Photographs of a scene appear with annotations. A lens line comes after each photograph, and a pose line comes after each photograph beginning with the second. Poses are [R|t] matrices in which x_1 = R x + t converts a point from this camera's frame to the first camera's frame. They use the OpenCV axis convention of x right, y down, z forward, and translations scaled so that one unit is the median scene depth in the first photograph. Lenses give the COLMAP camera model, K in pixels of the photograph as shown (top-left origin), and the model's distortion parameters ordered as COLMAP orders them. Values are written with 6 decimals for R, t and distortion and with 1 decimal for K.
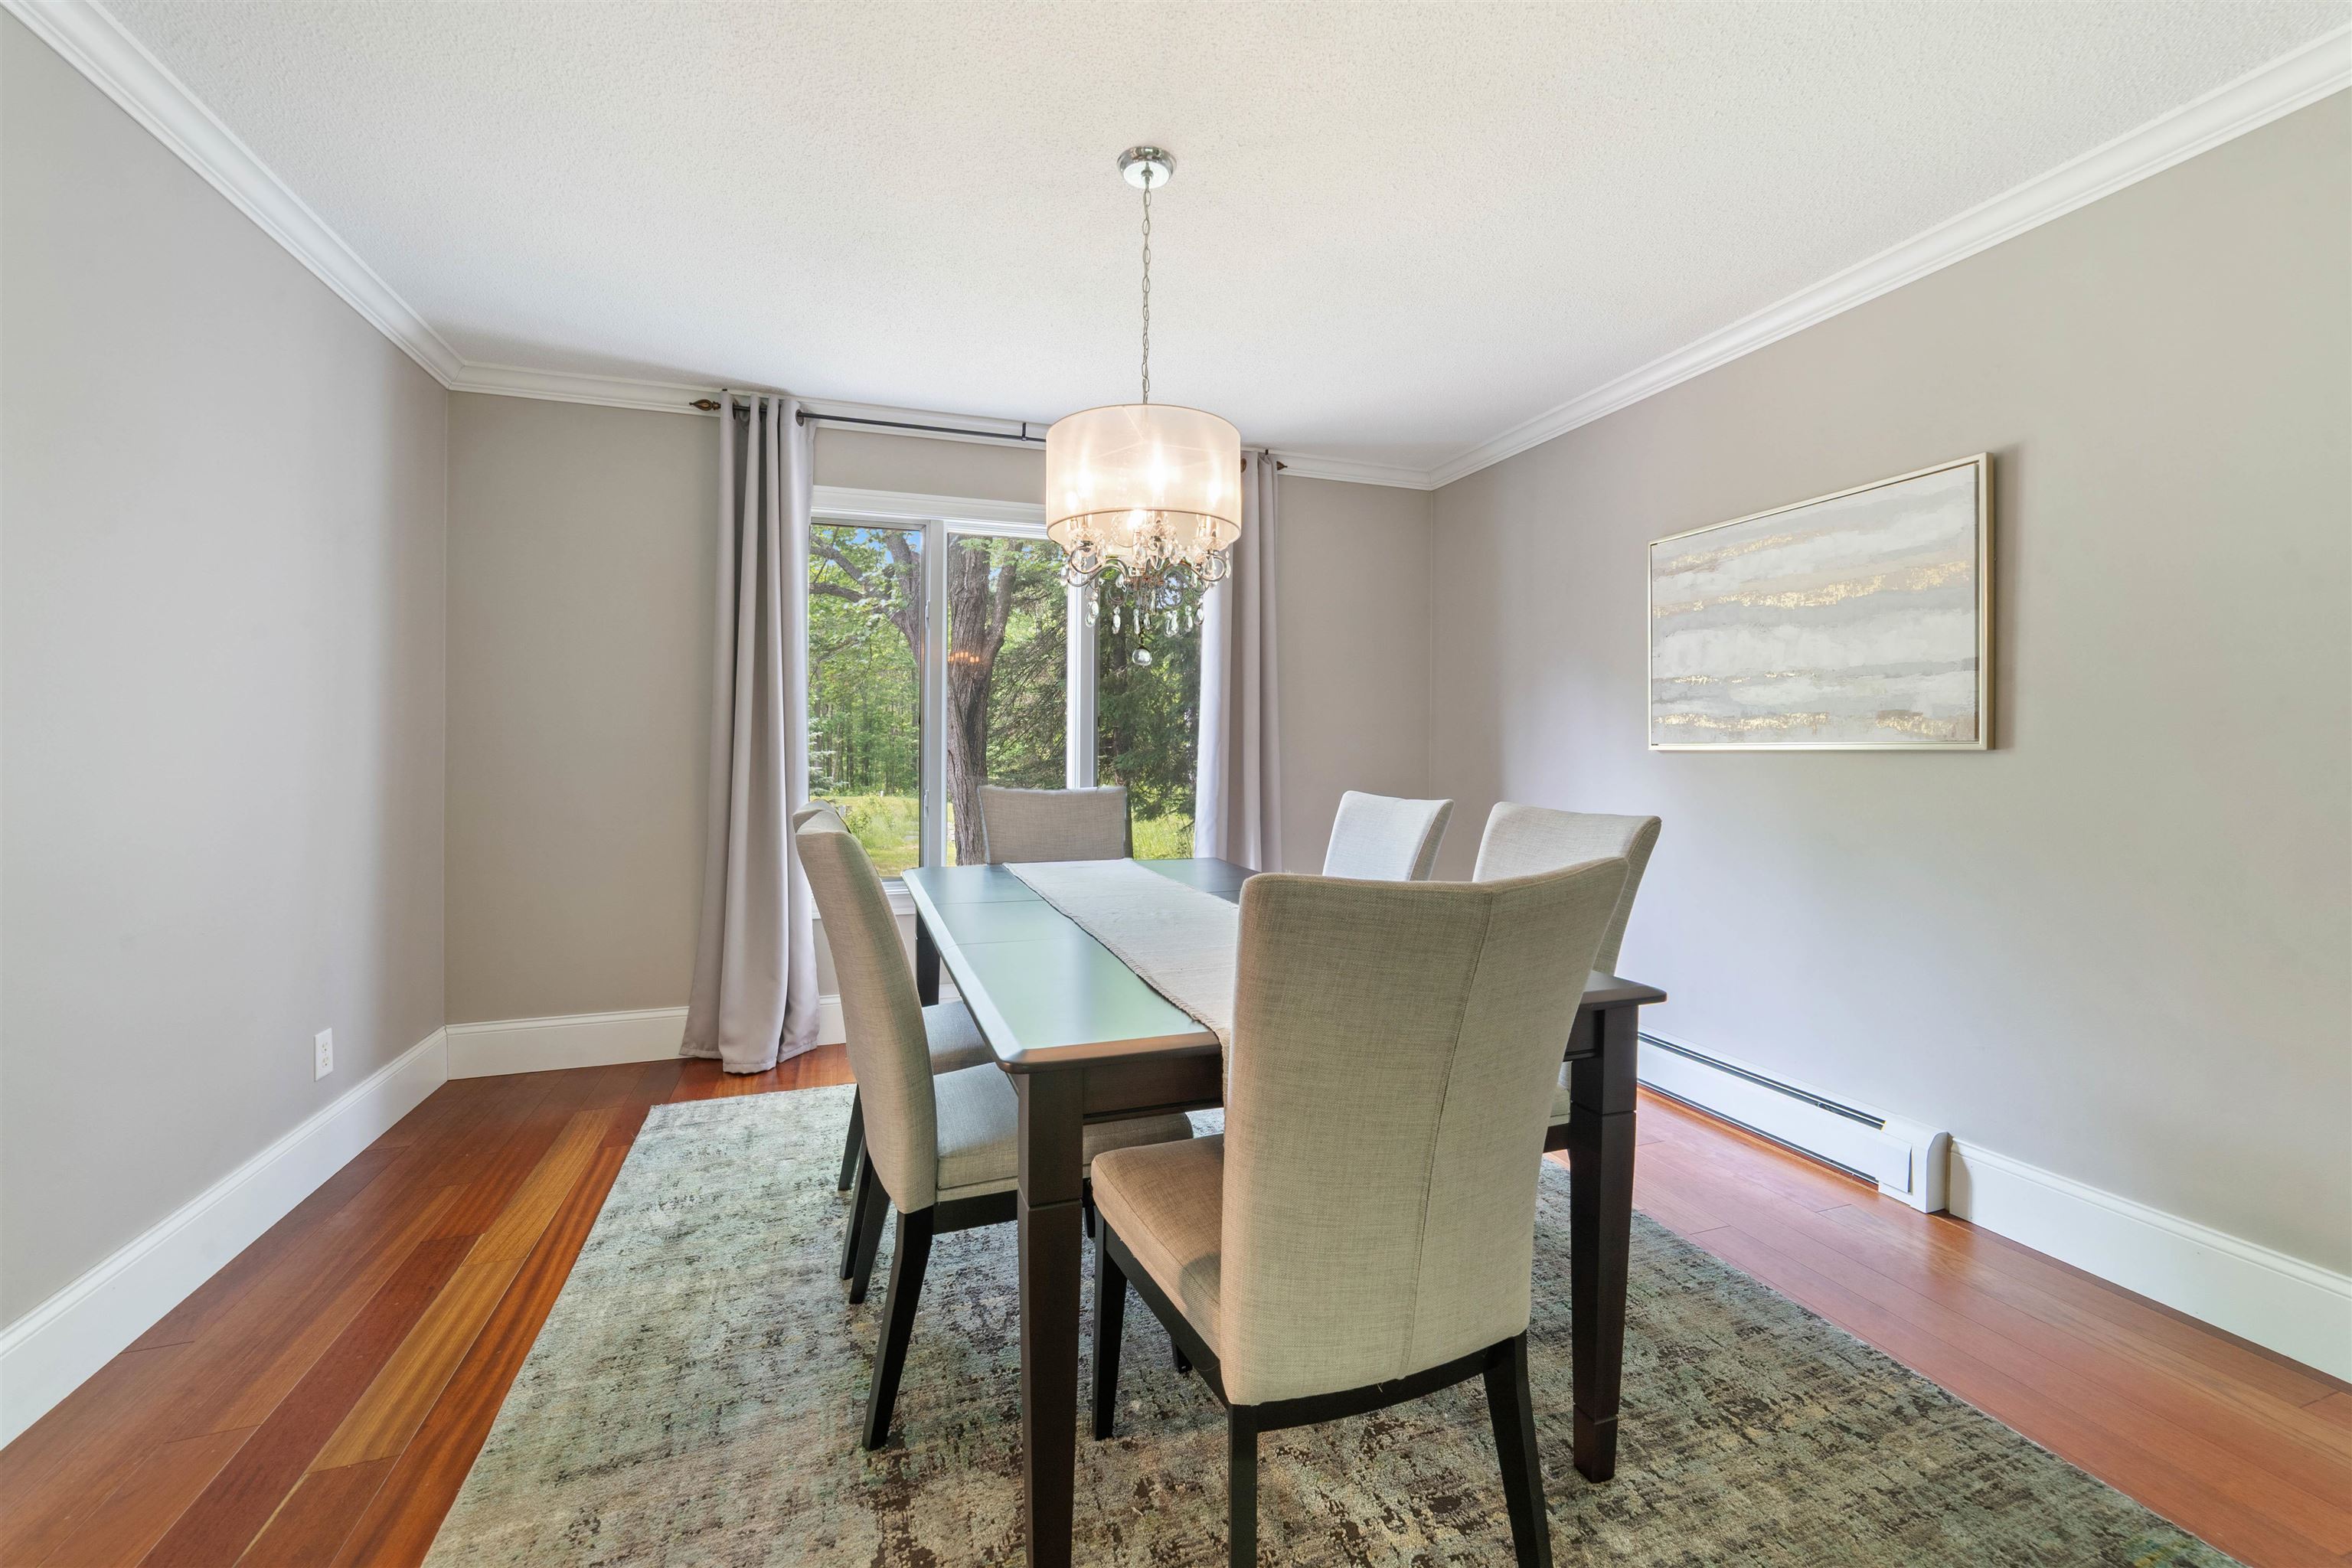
lens RADIAL K [[930.1, 0, 1177.5], [0, 930.1, 766.2], [0, 0, 1]] dist [-0.000071, -0.000060]
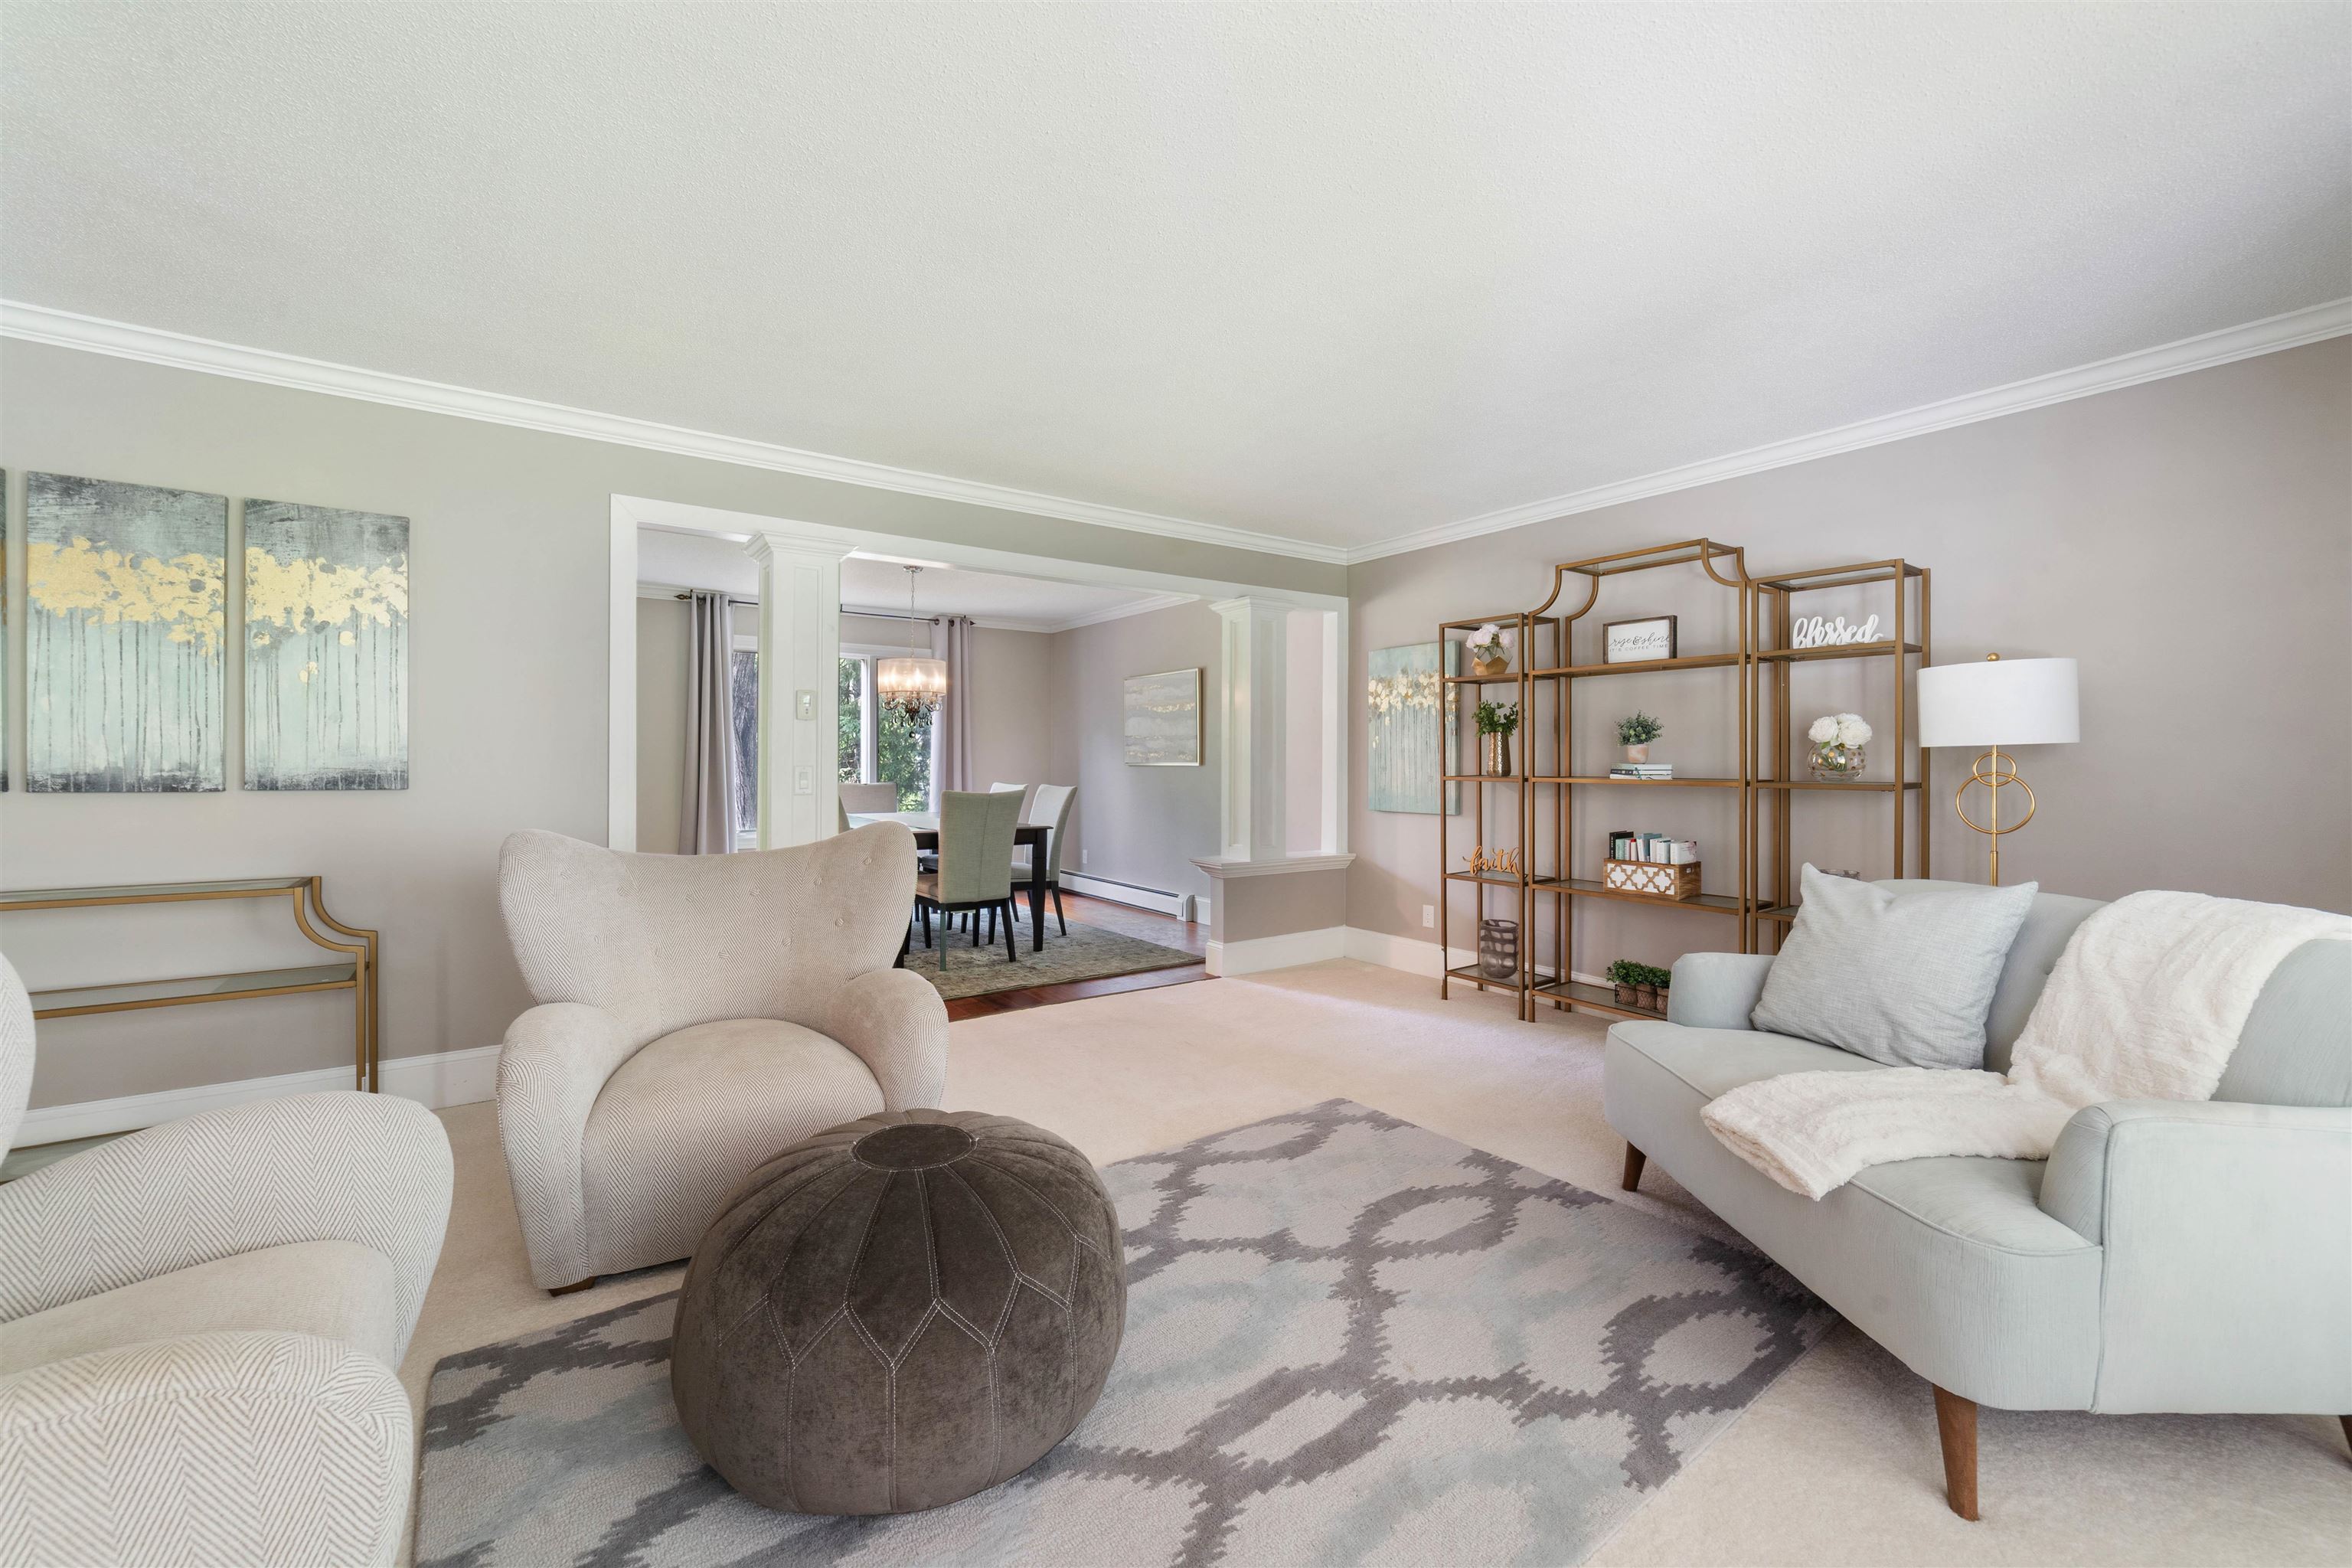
lens RADIAL K [[930.1, 0, 1187.2], [0, 930.1, 774.8], [0, 0, 1]] dist [-0.000071, -0.000060]
pose [[0.957126, 0.000173, 0.289673, -0.036972], [0.001669, 0.999980, -0.006109, 0.023978], [-0.289668, 0.006330, 0.957106, -1.442986]]
